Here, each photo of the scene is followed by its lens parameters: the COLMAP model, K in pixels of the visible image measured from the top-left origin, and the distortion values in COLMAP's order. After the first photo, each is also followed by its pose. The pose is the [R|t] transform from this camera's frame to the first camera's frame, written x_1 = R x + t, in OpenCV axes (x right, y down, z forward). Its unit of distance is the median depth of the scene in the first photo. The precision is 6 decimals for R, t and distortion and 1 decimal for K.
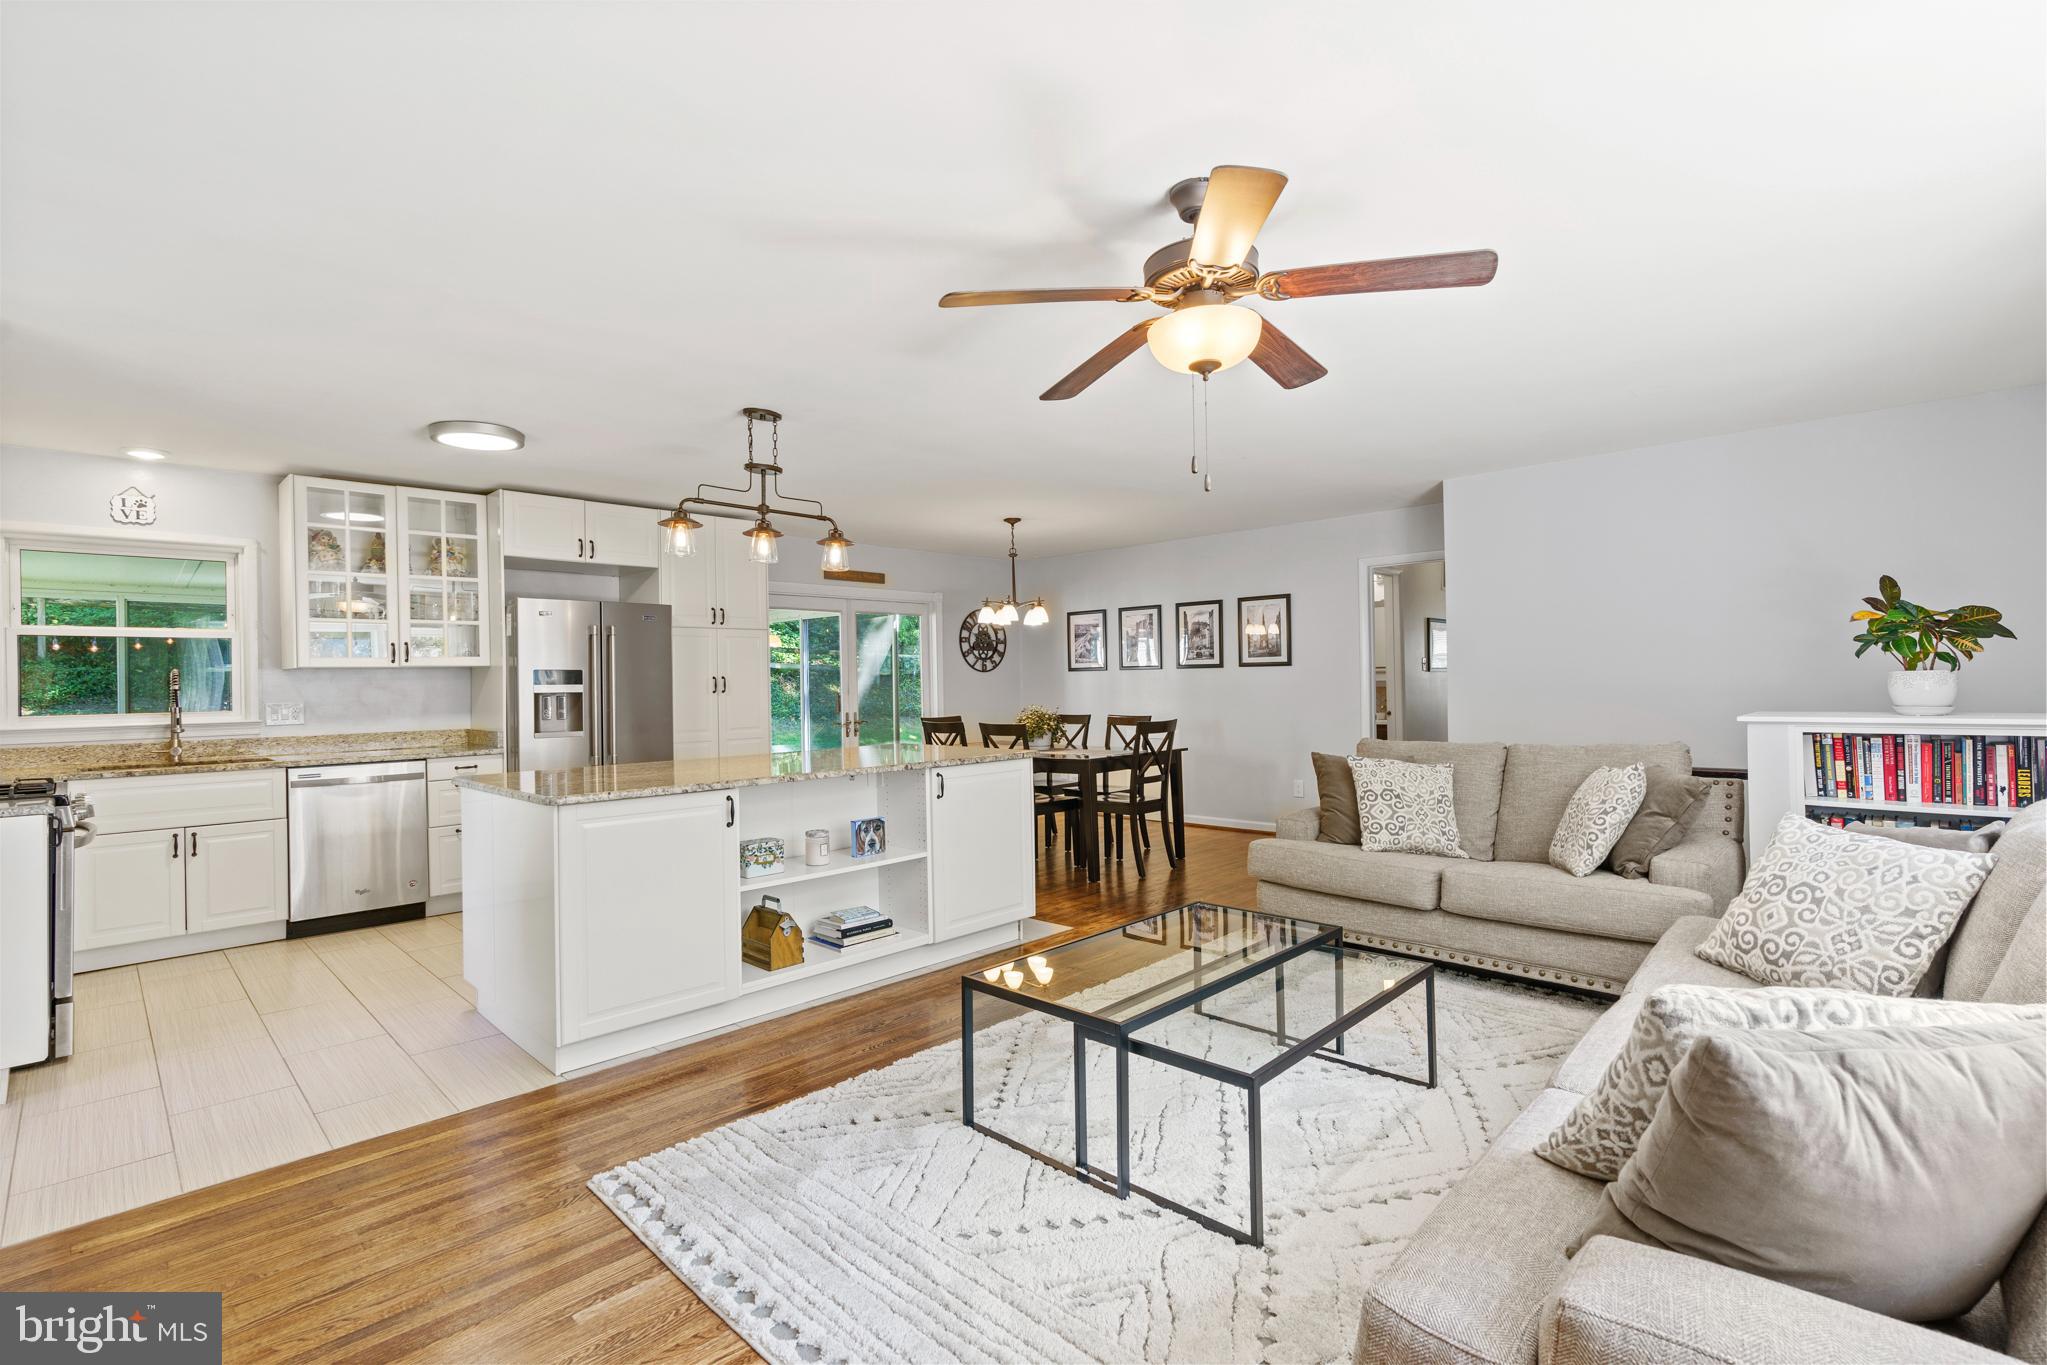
lens RADIAL K [[926.5, 0, 1024.3], [0, 926.5, 678.2], [0, 0, 1]] dist [-0.002003, 0.001087]
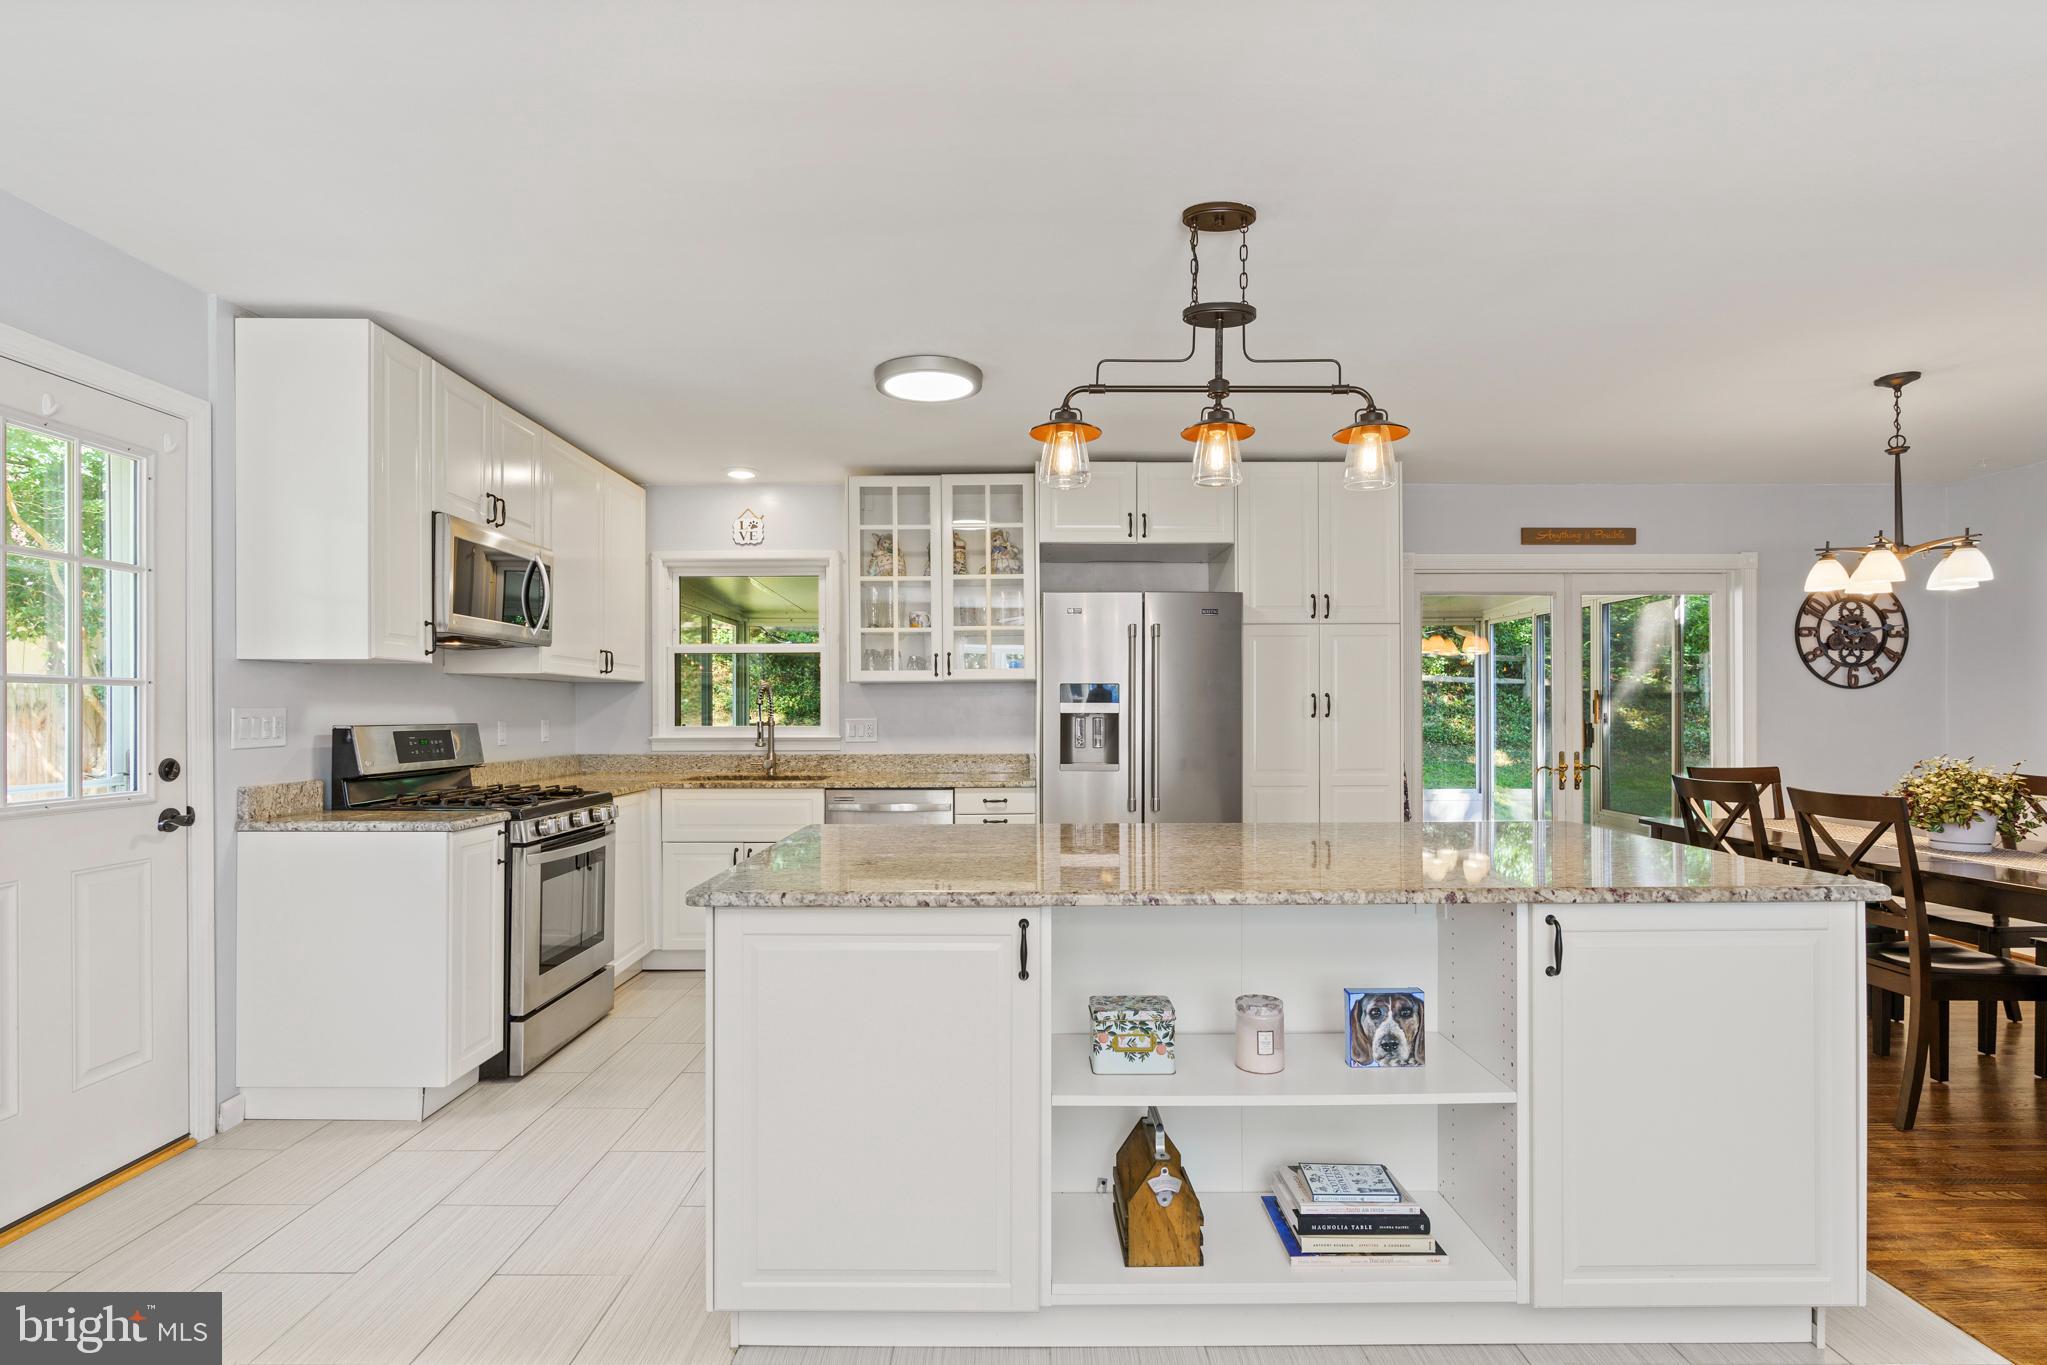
lens RADIAL K [[991.3, 0, 1020.9], [0, 991.3, 709.8], [0, 0, 1]] dist [-0.016670, 0.010109]
pose [[0.703039, 0.014642, -0.711001, 0.044271], [-0.006660, 0.999880, 0.014005, 0.001665], [0.711120, -0.005111, 0.703052, 0.384044]]
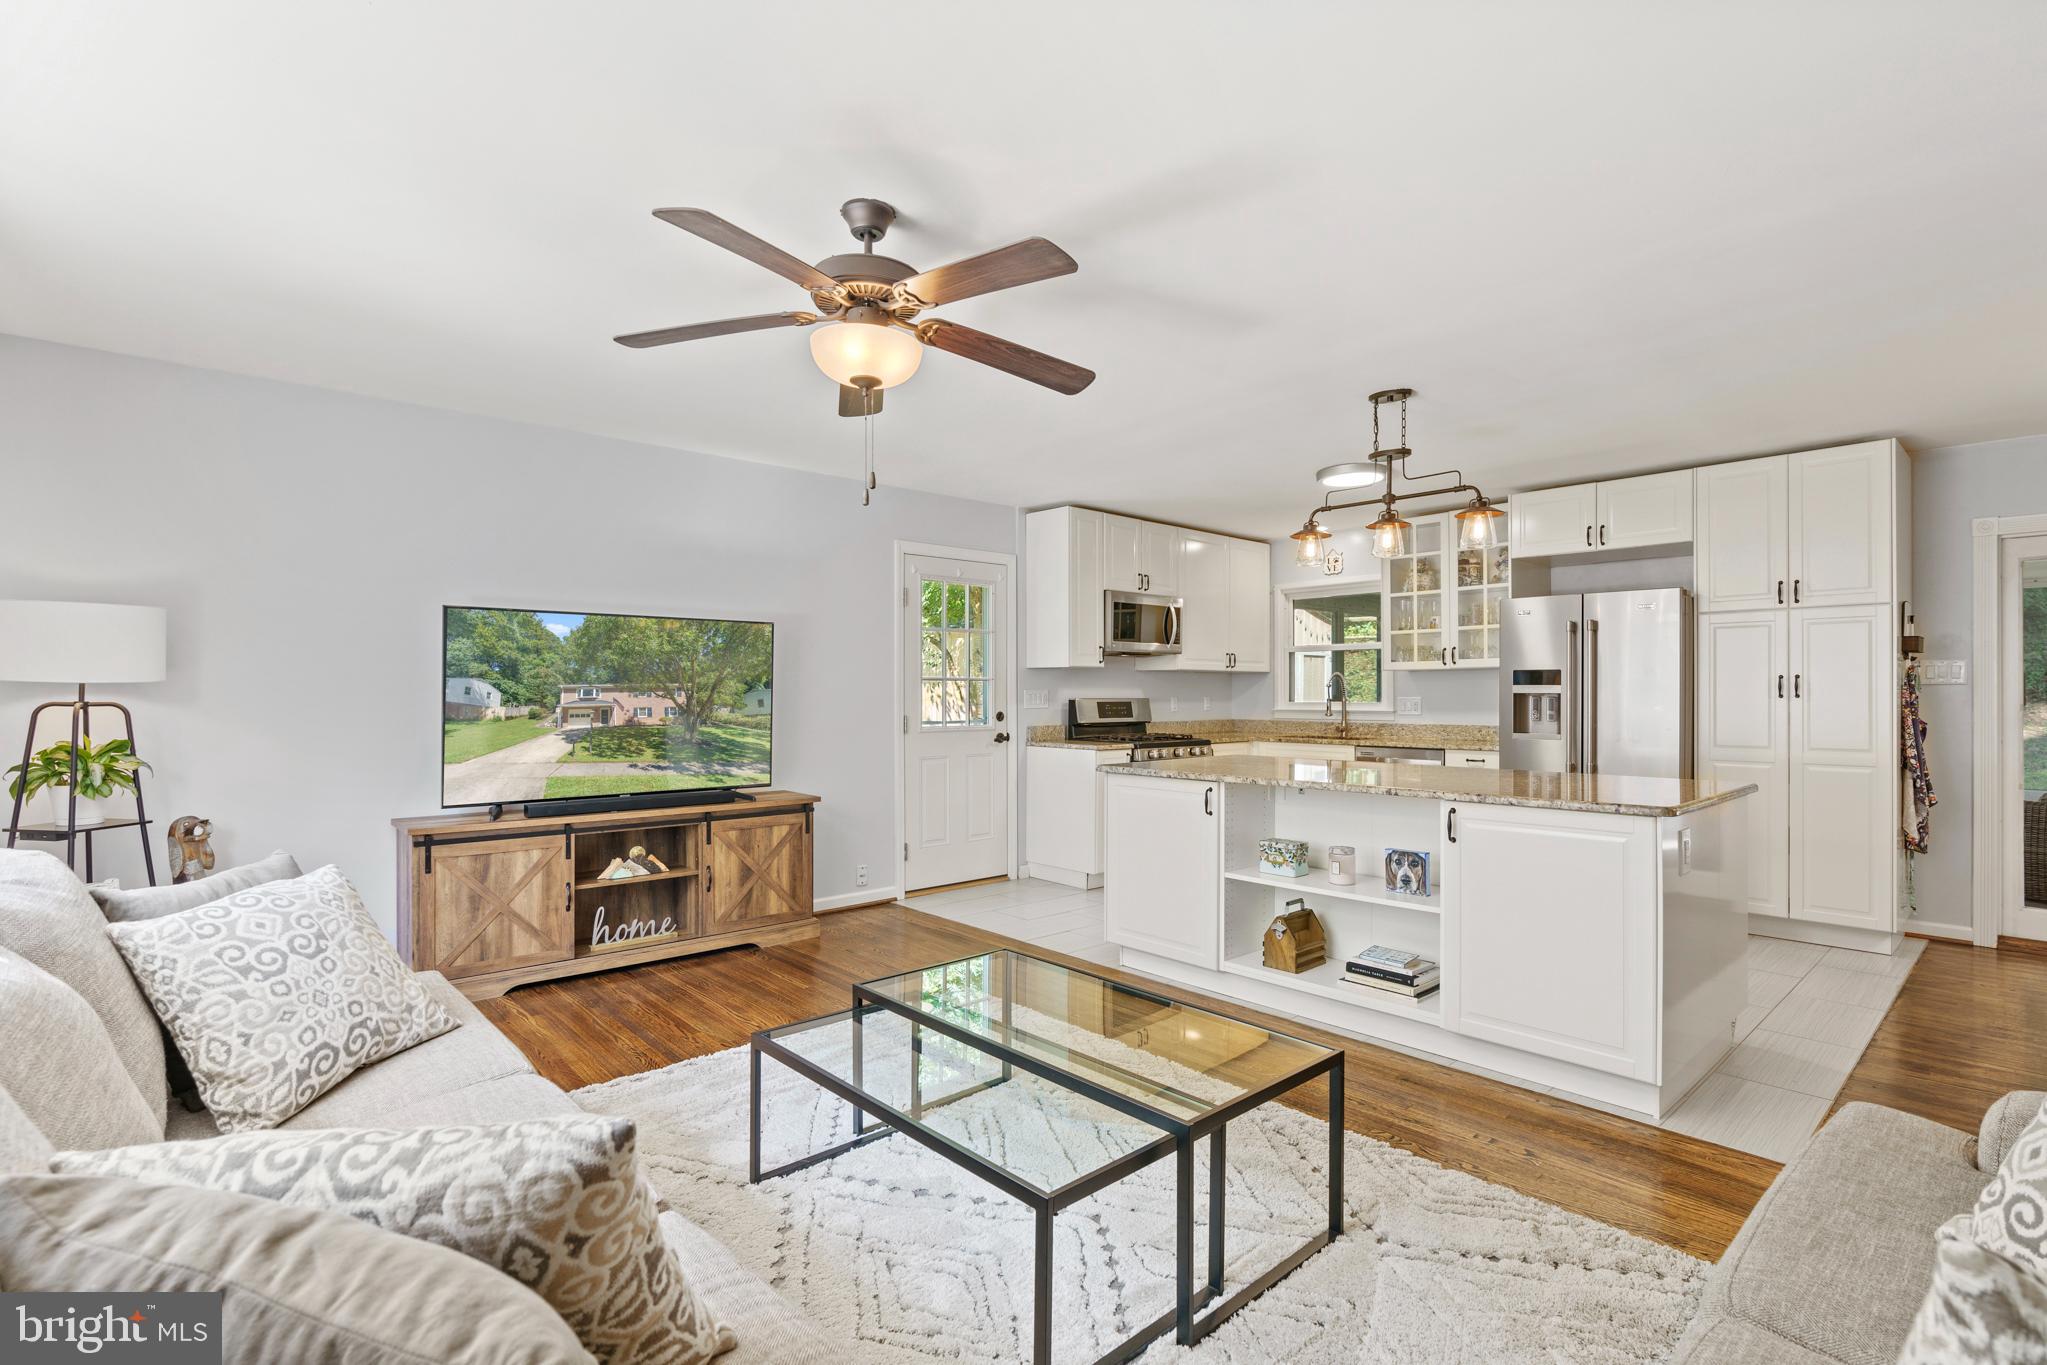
lens RADIAL K [[953.6, 0, 1035.2], [0, 953.6, 690.3], [0, 0, 1]] dist [-0.001763, 0.000360]
pose [[-0.052670, 0.014385, -0.998508, 0.529800], [0.006293, 0.999881, 0.014072, -0.005082], [0.998592, -0.005543, -0.052754, 0.534053]]
